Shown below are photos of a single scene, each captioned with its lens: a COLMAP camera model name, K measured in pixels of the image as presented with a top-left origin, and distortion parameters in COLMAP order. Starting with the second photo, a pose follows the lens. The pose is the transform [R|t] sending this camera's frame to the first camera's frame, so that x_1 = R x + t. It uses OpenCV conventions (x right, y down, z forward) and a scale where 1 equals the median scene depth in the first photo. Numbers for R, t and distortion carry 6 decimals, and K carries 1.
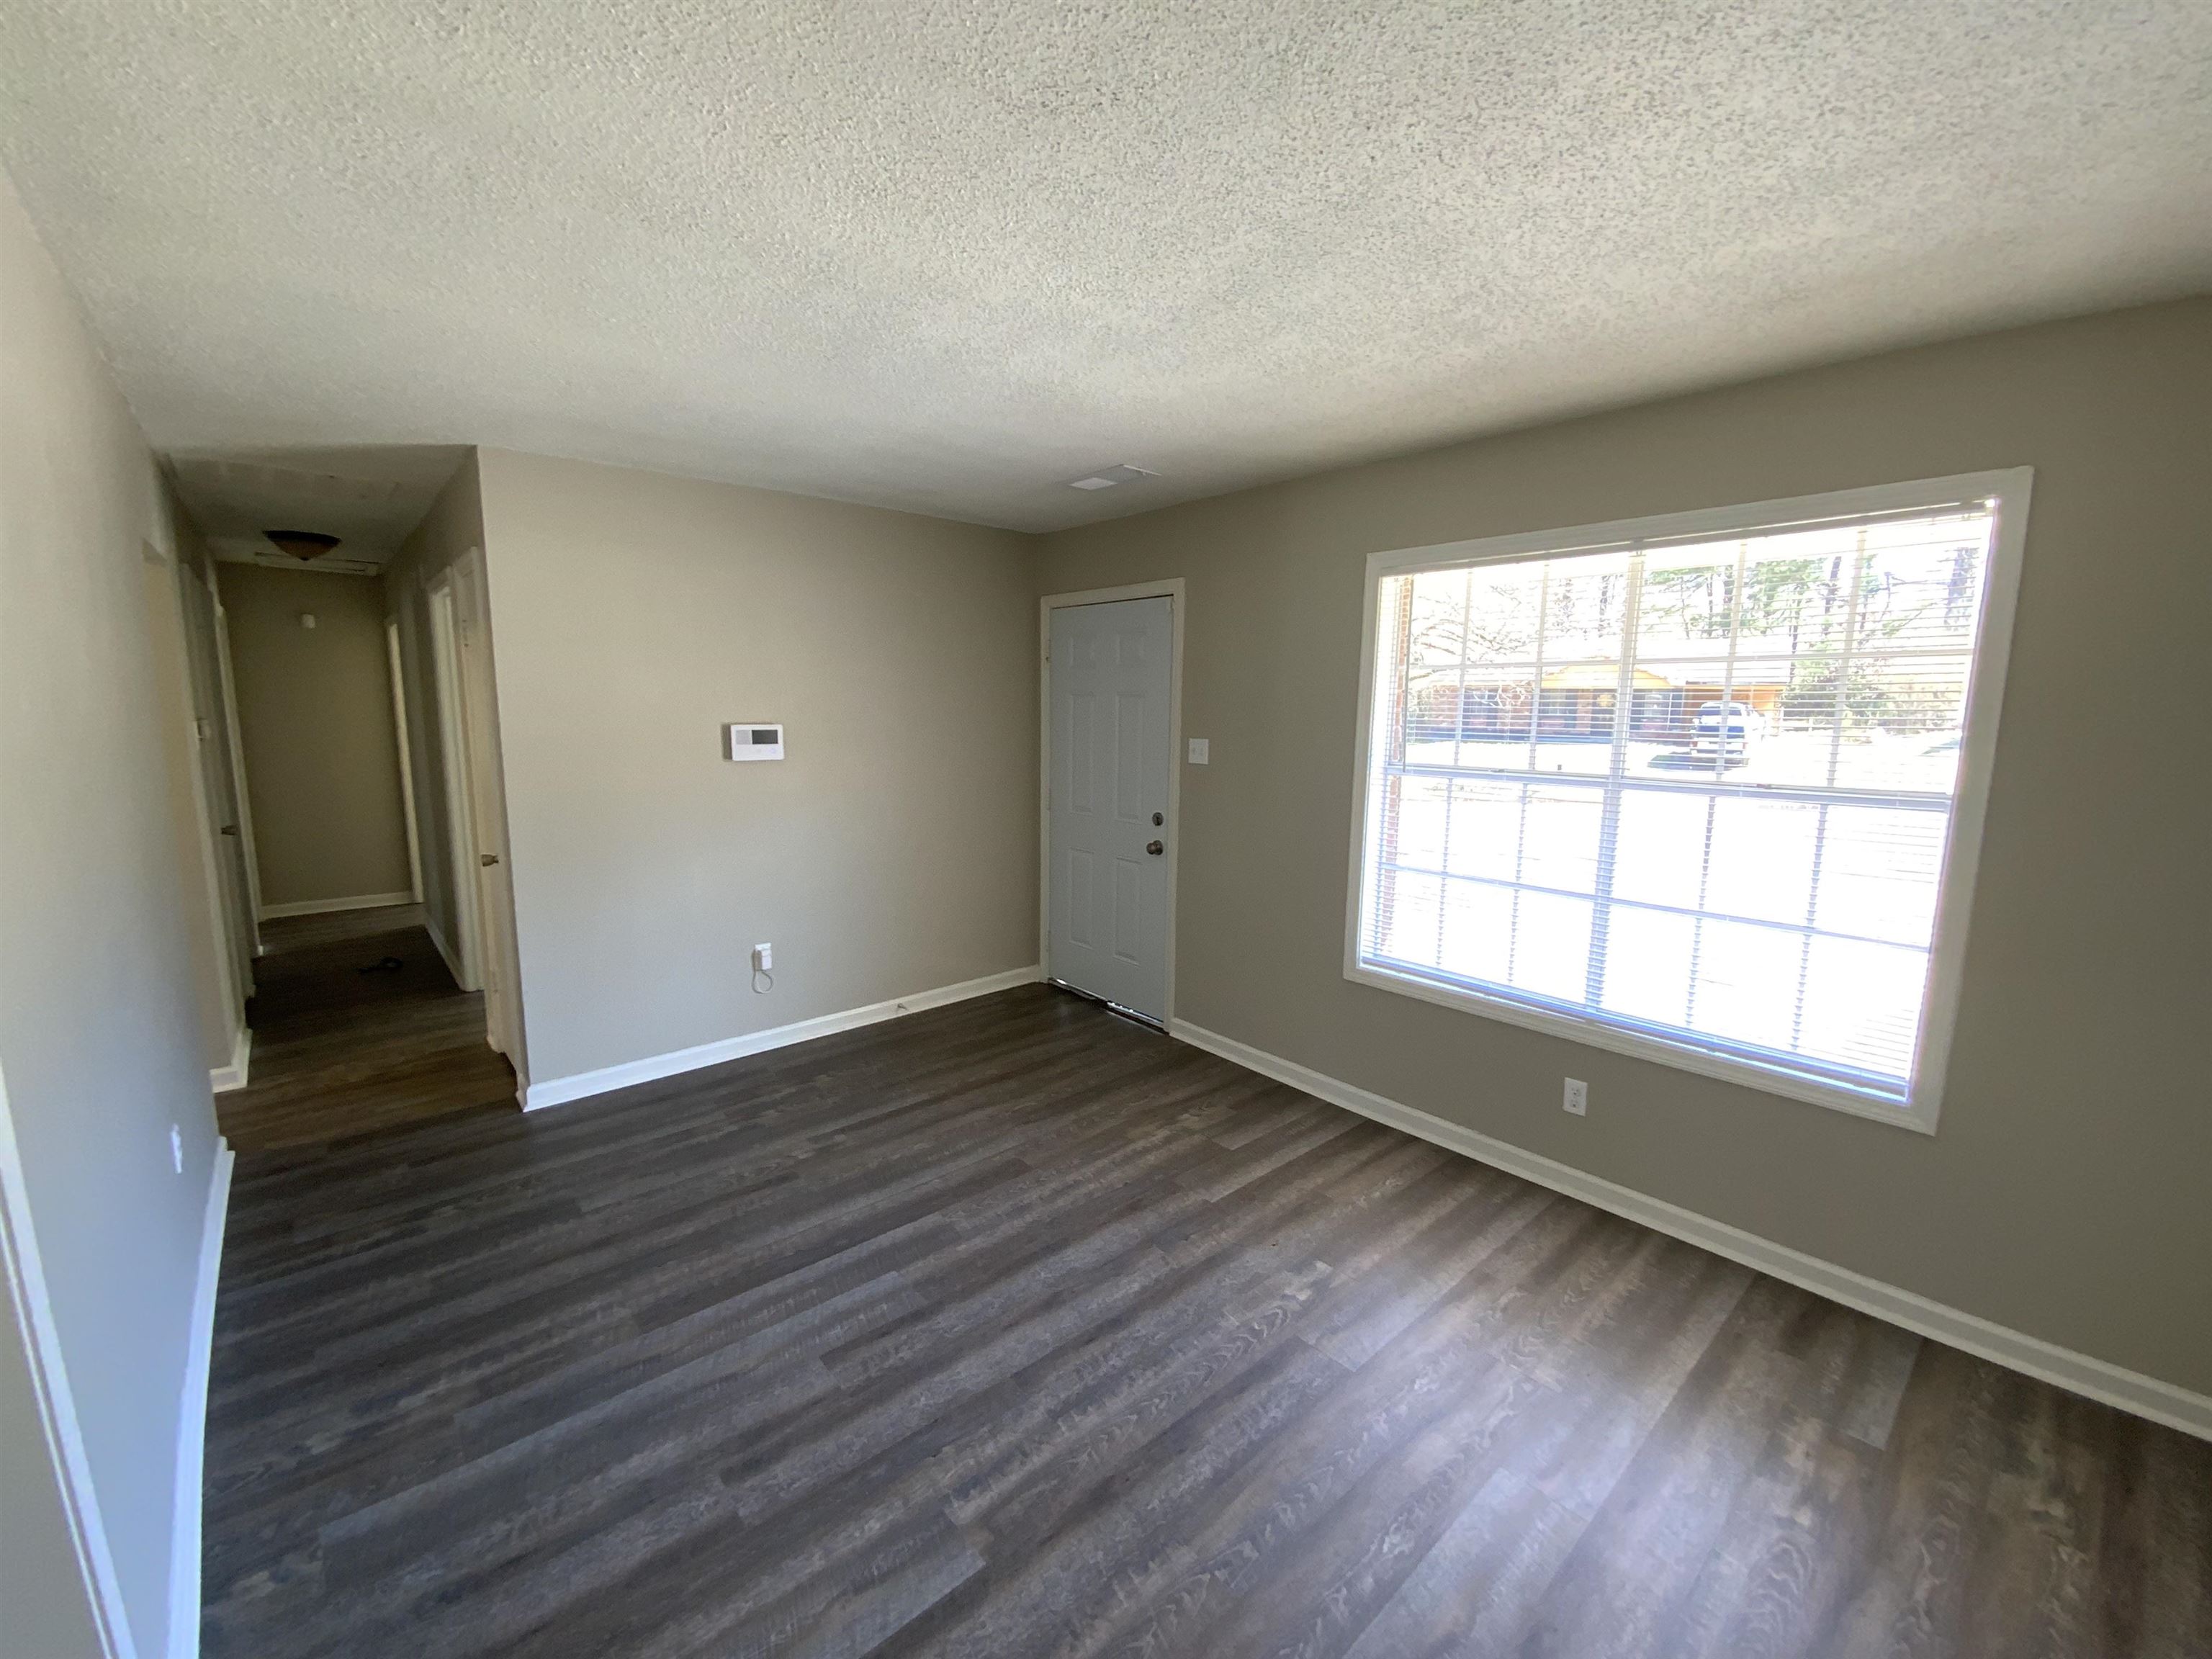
lens RADIAL K [[882.4, 0, 1113.6], [0, 882.4, 829.5], [0, 0, 1]] dist [0.020364, -0.019611]
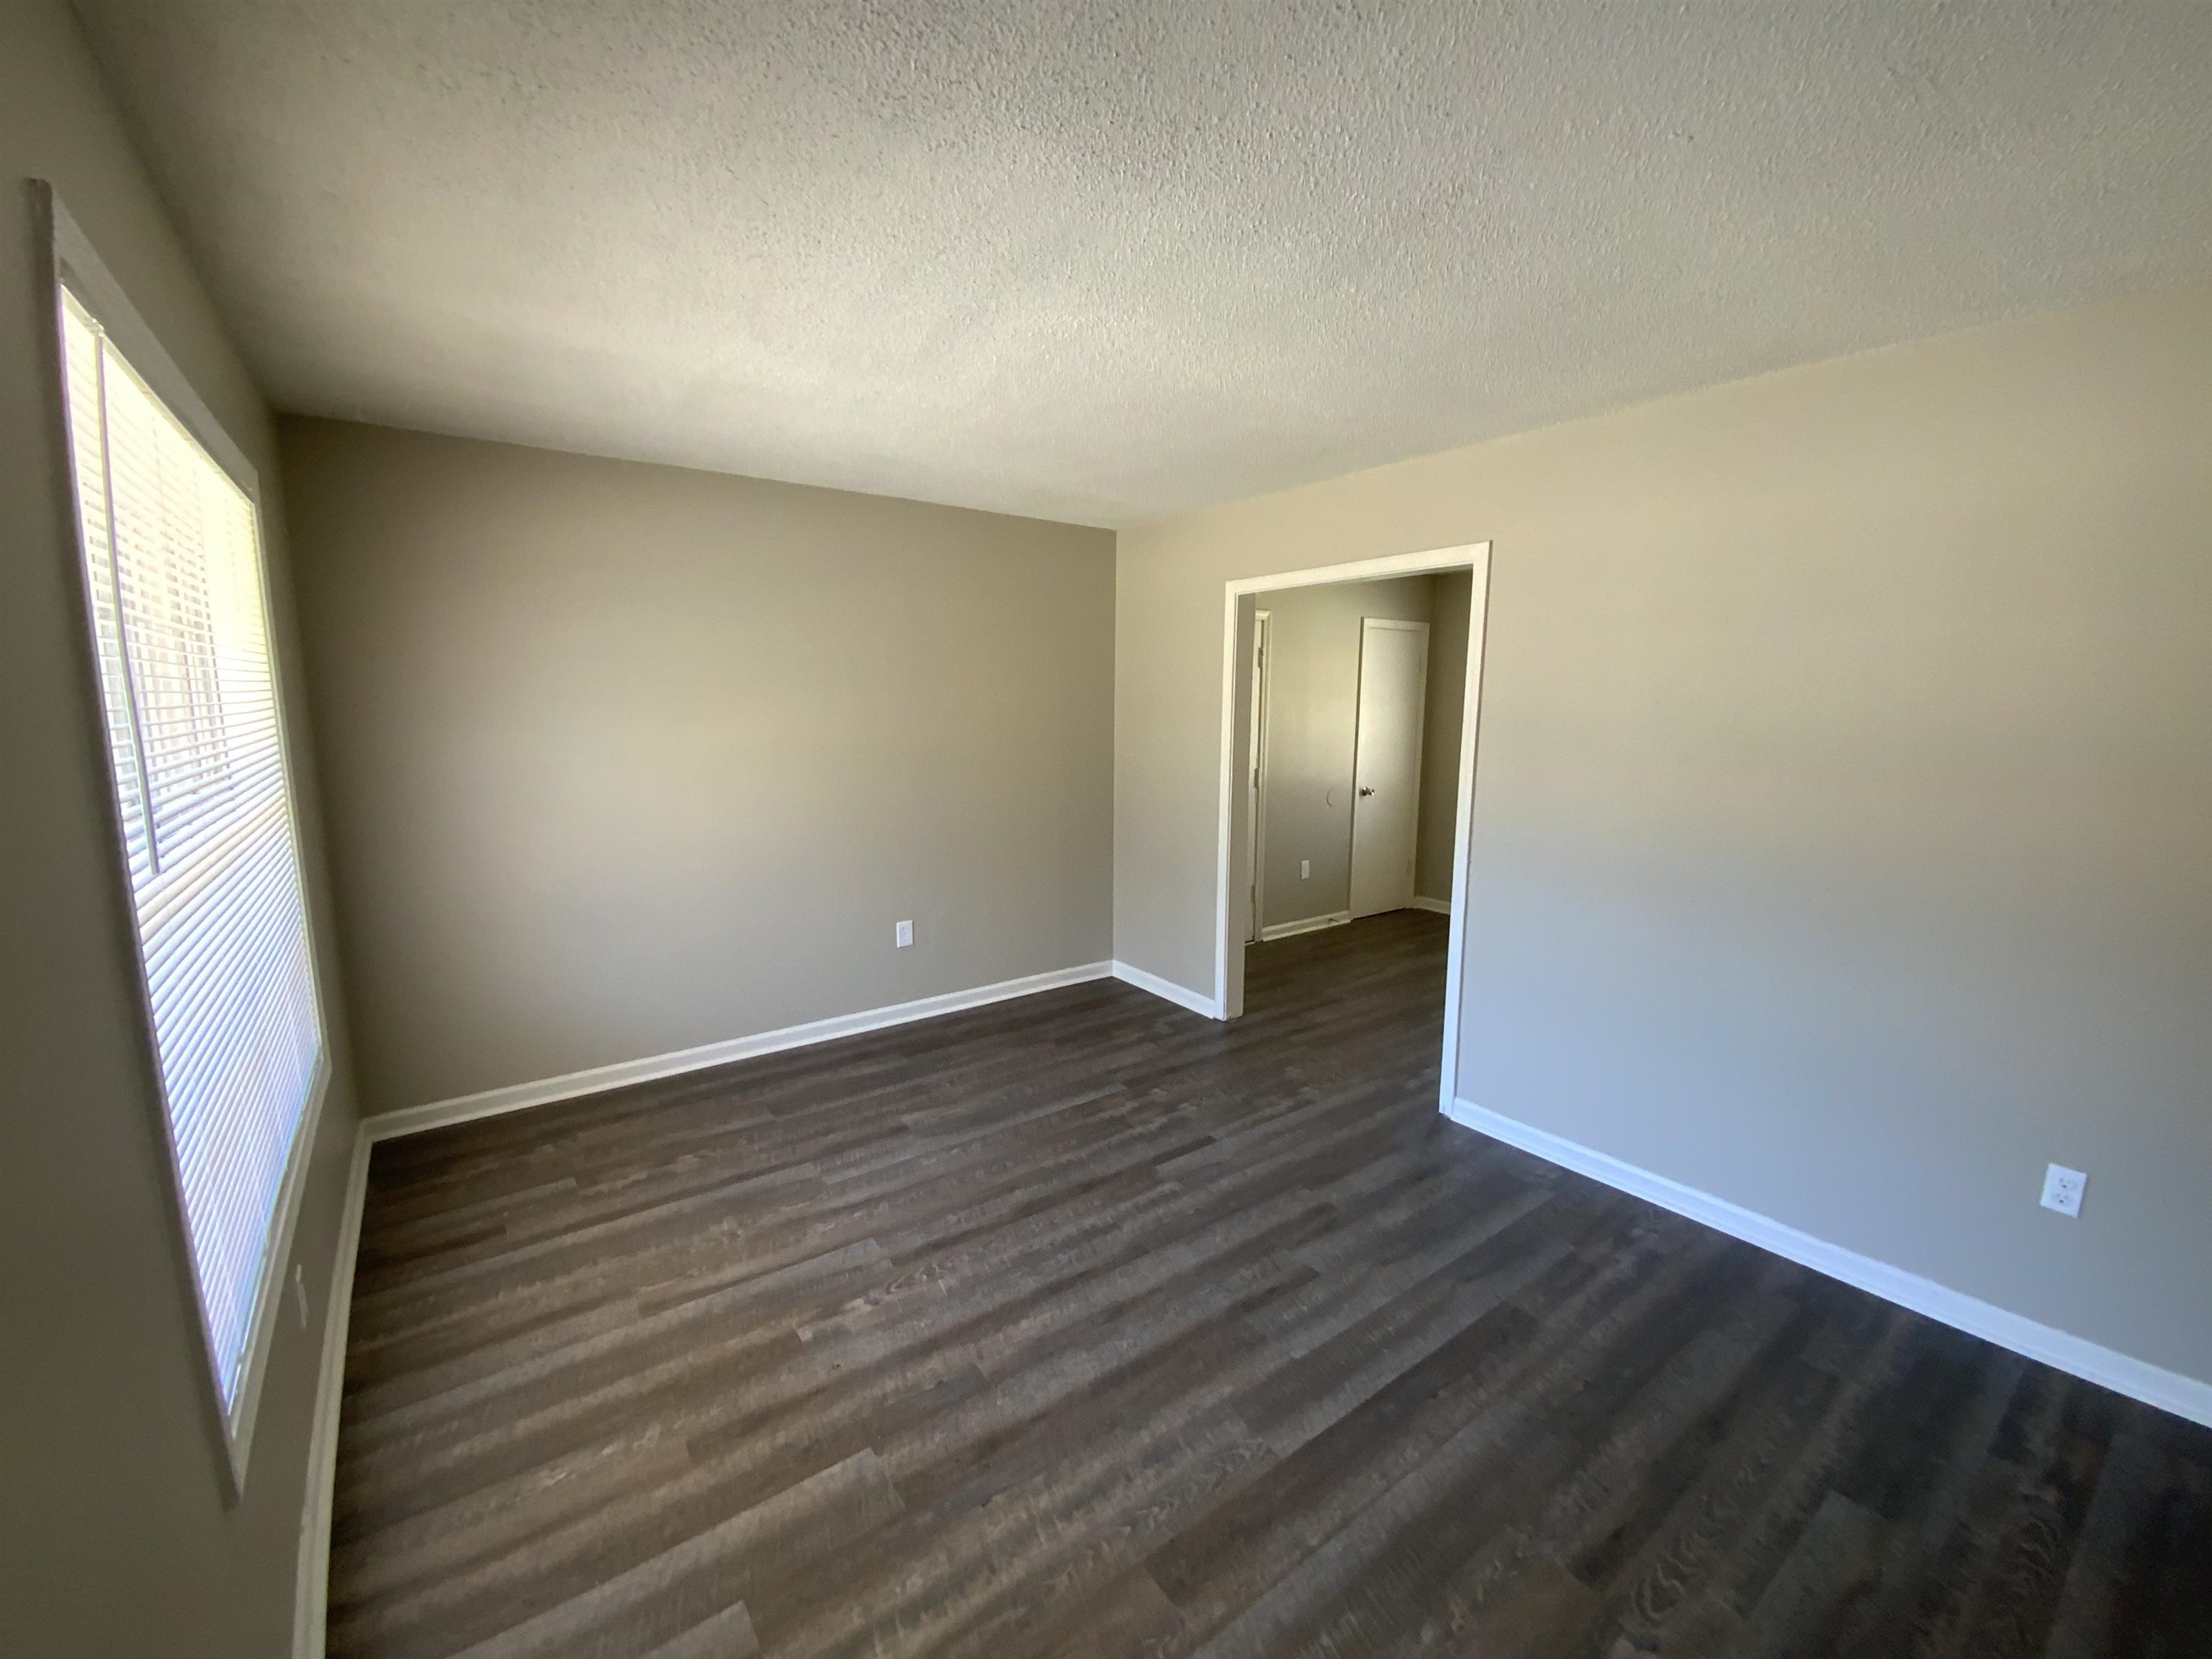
lens RADIAL K [[882.4, 0, 1113.6], [0, 882.4, 829.5], [0, 0, 1]] dist [0.020364, -0.019611]
pose [[-0.995989, -0.025474, 0.085770, -0.142908], [0.000571, 0.956782, 0.290807, -0.263992], [-0.089471, 0.289689, -0.952930, 1.837633]]
